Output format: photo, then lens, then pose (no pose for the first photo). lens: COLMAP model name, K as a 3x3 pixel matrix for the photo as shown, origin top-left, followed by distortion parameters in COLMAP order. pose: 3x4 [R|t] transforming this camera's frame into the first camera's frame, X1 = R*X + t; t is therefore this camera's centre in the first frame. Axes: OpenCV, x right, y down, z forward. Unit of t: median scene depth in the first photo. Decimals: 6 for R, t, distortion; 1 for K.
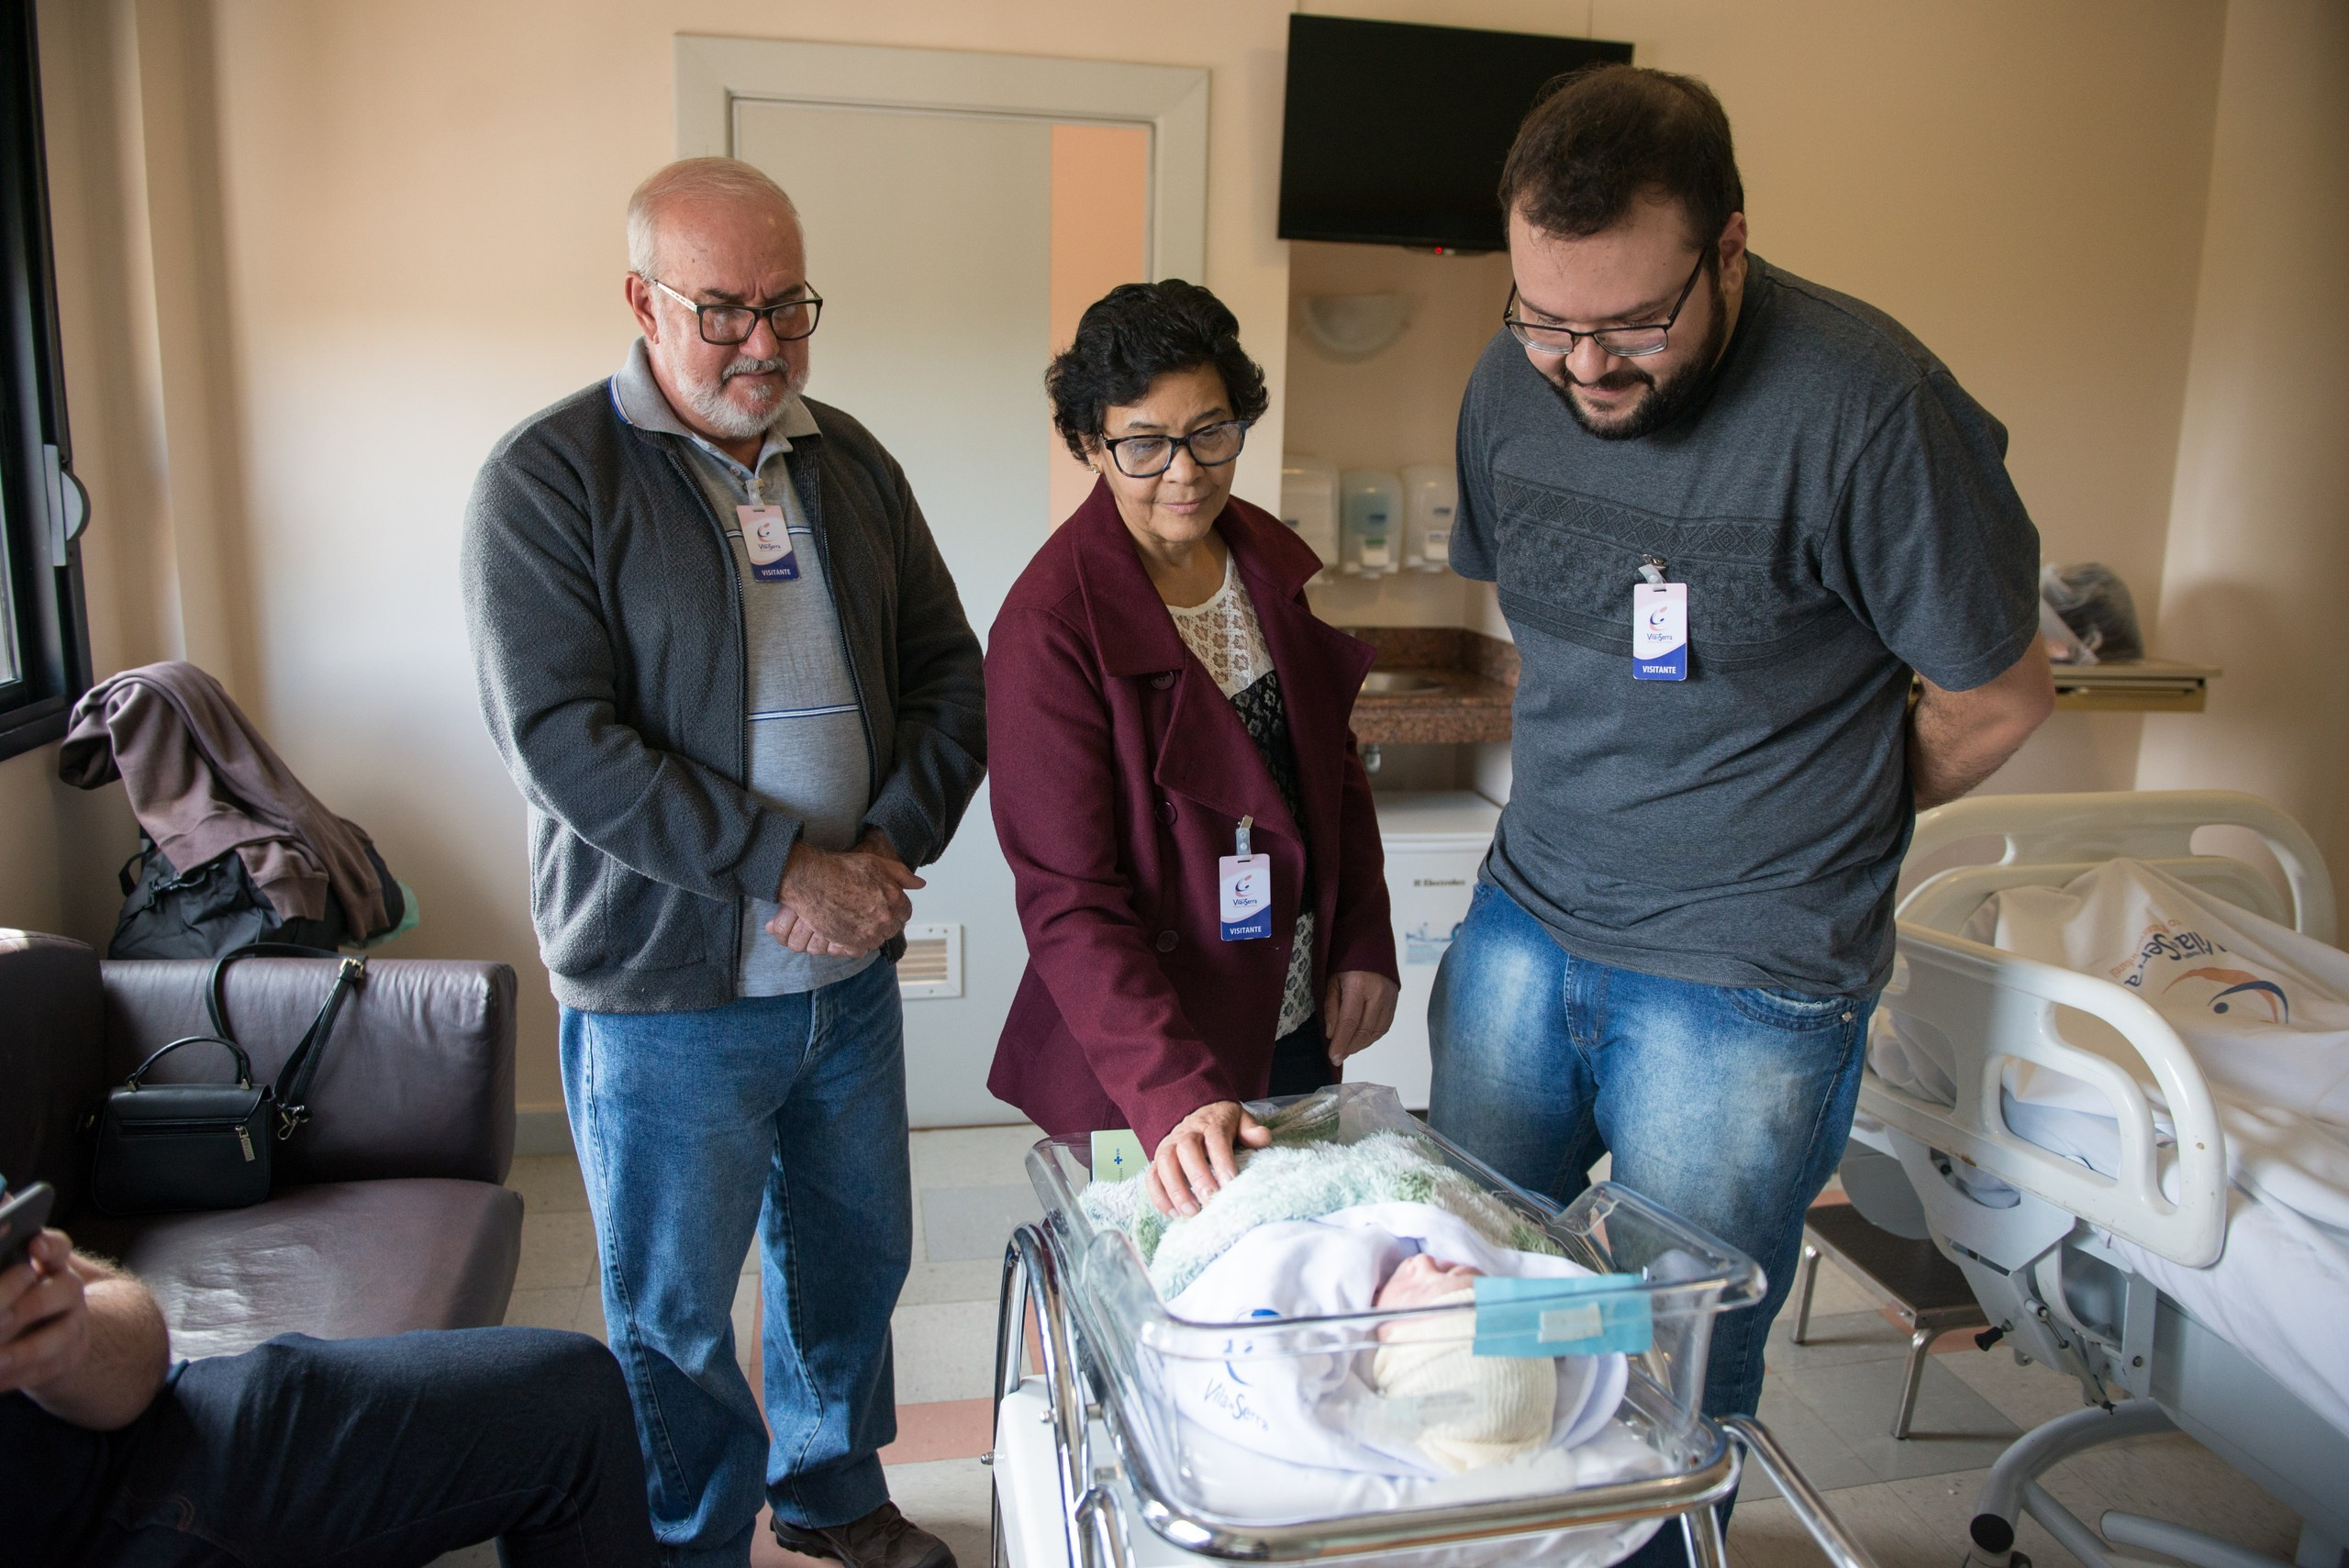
lens RADIAL K [[1609.8, 0, 1176.2], [0, 1609.8, 778.3], [0, 0, 1]] dist [-0.041838, -0.007237]
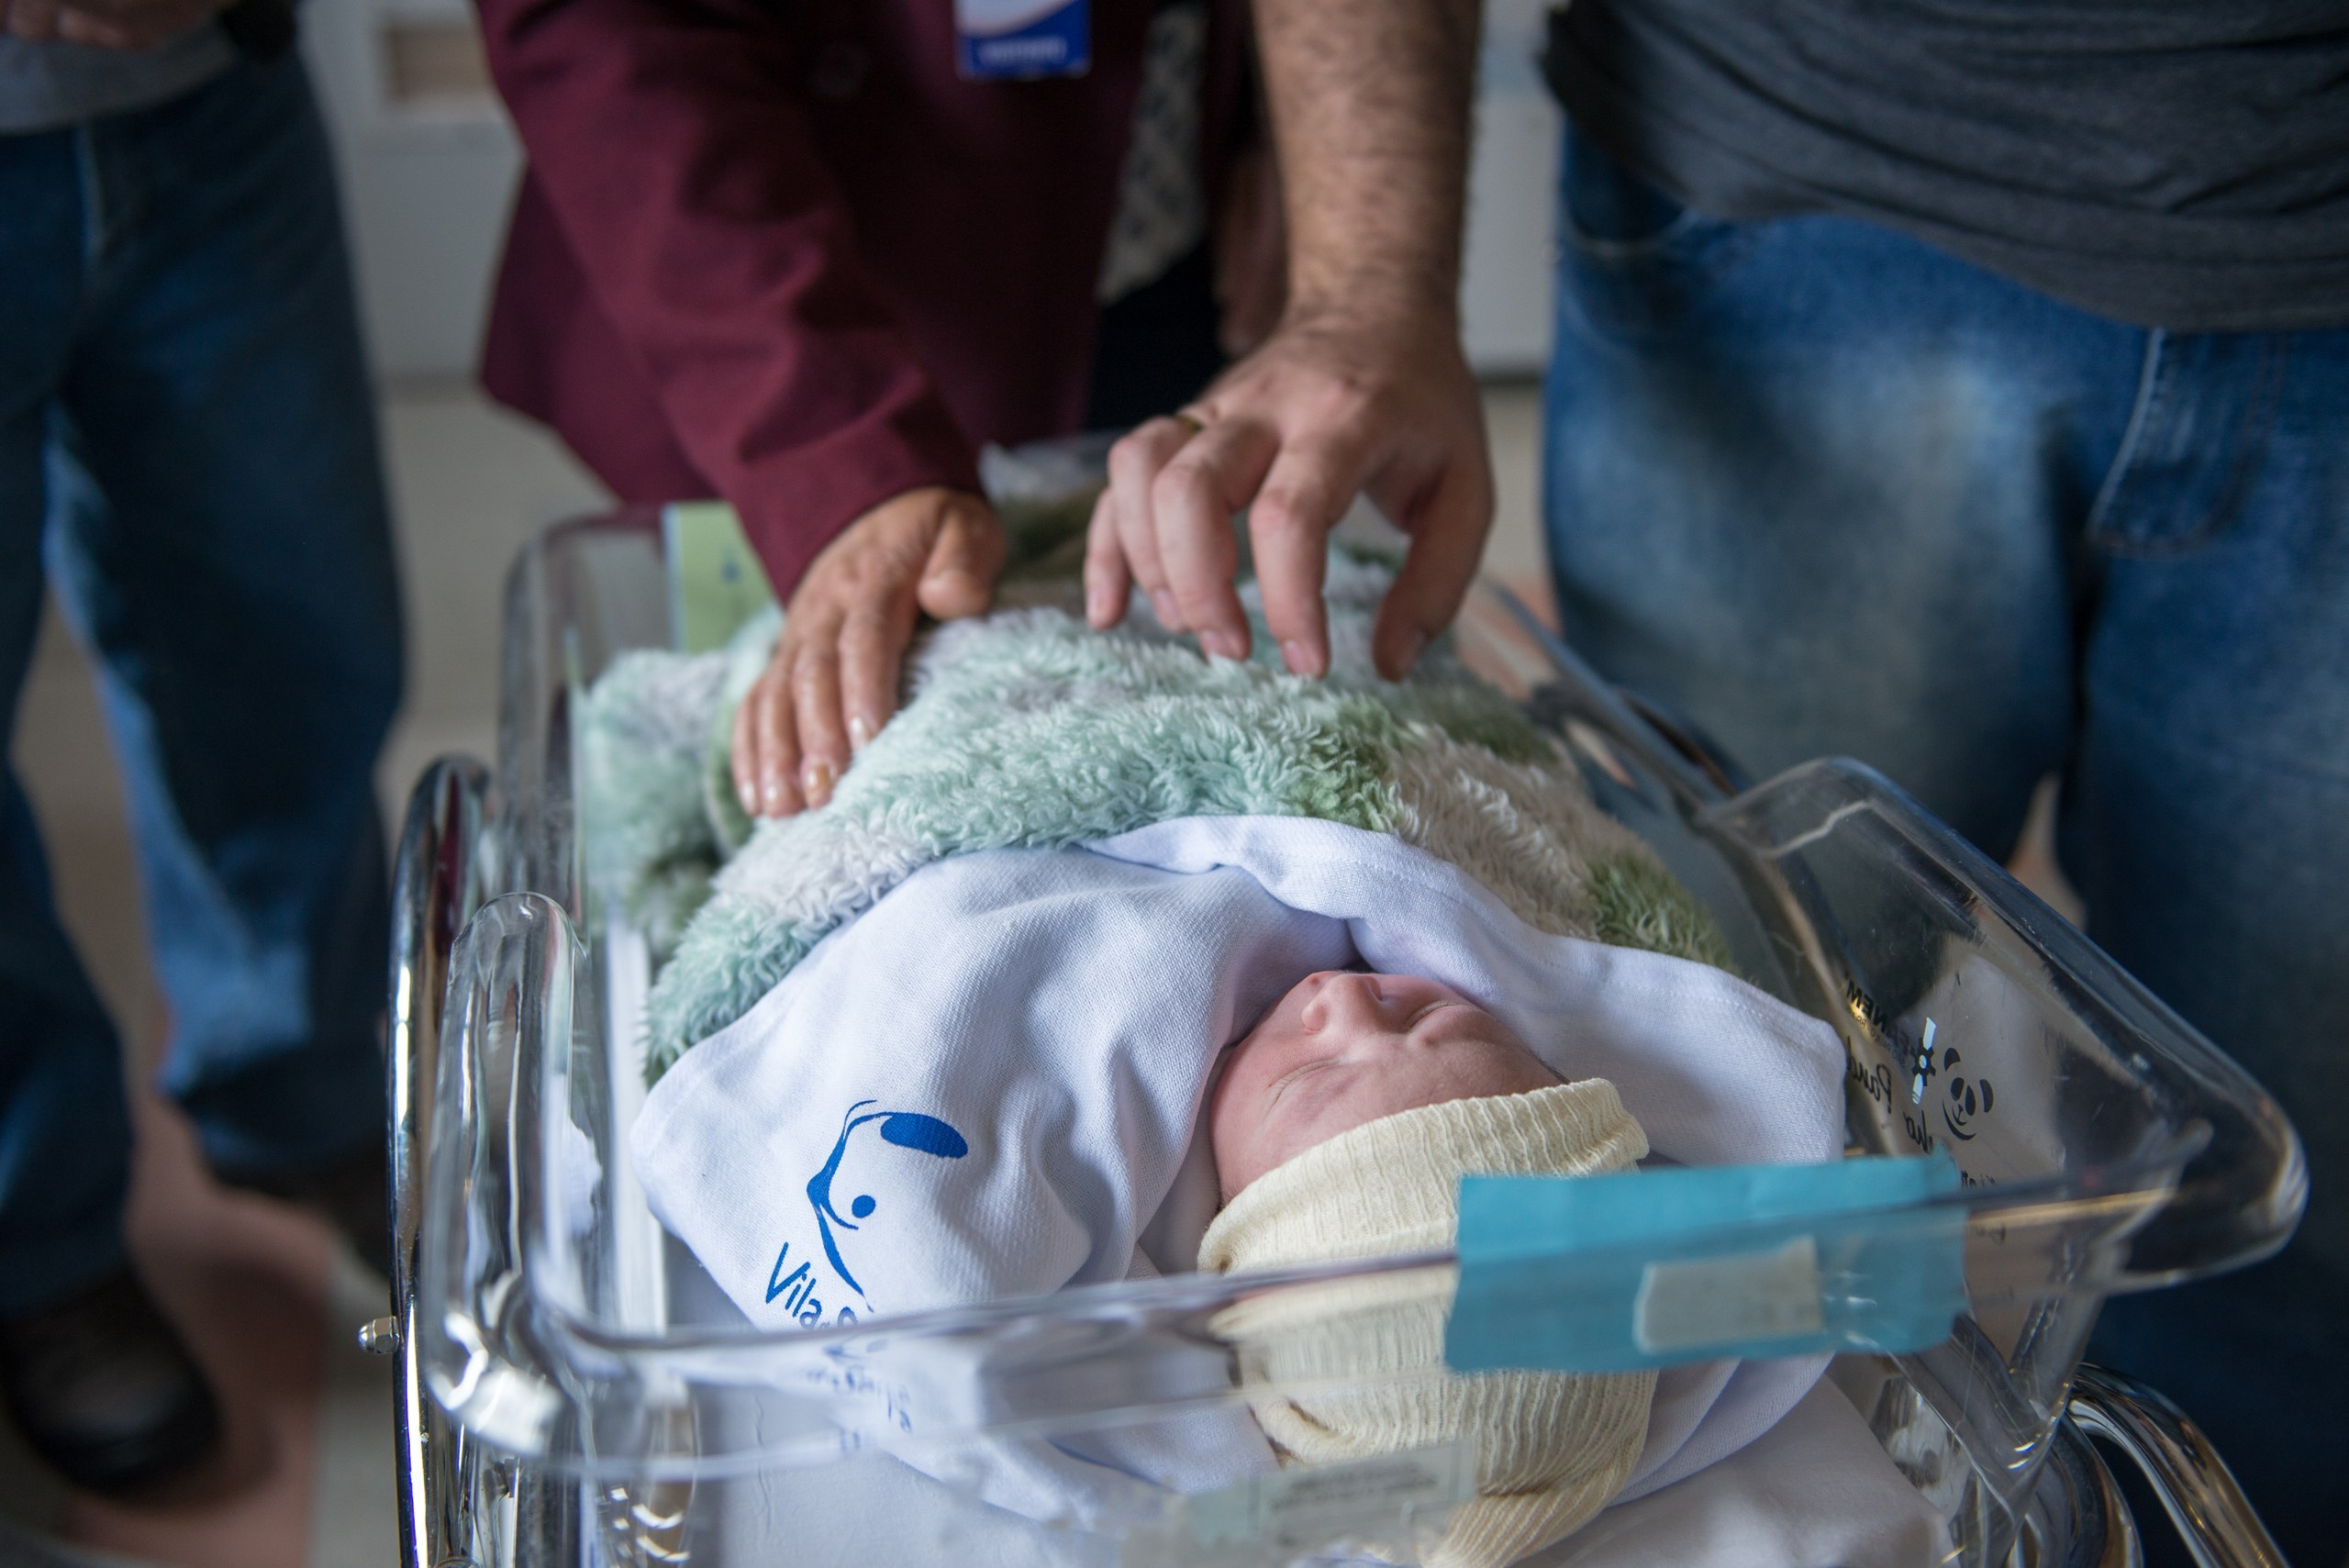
lens RADIAL K [[2579.4, 0, 1171.3], [0, 2579.4, 691.0], [0, 0, 1]] dist [0.004407, 0.000000]
pose [[0.999378, 0.014489, 0.032147, 0.086753], [-0.024707, 0.938201, 0.345207, 0.023686], [-0.025159, -0.345786, 0.937976, 0.426870]]
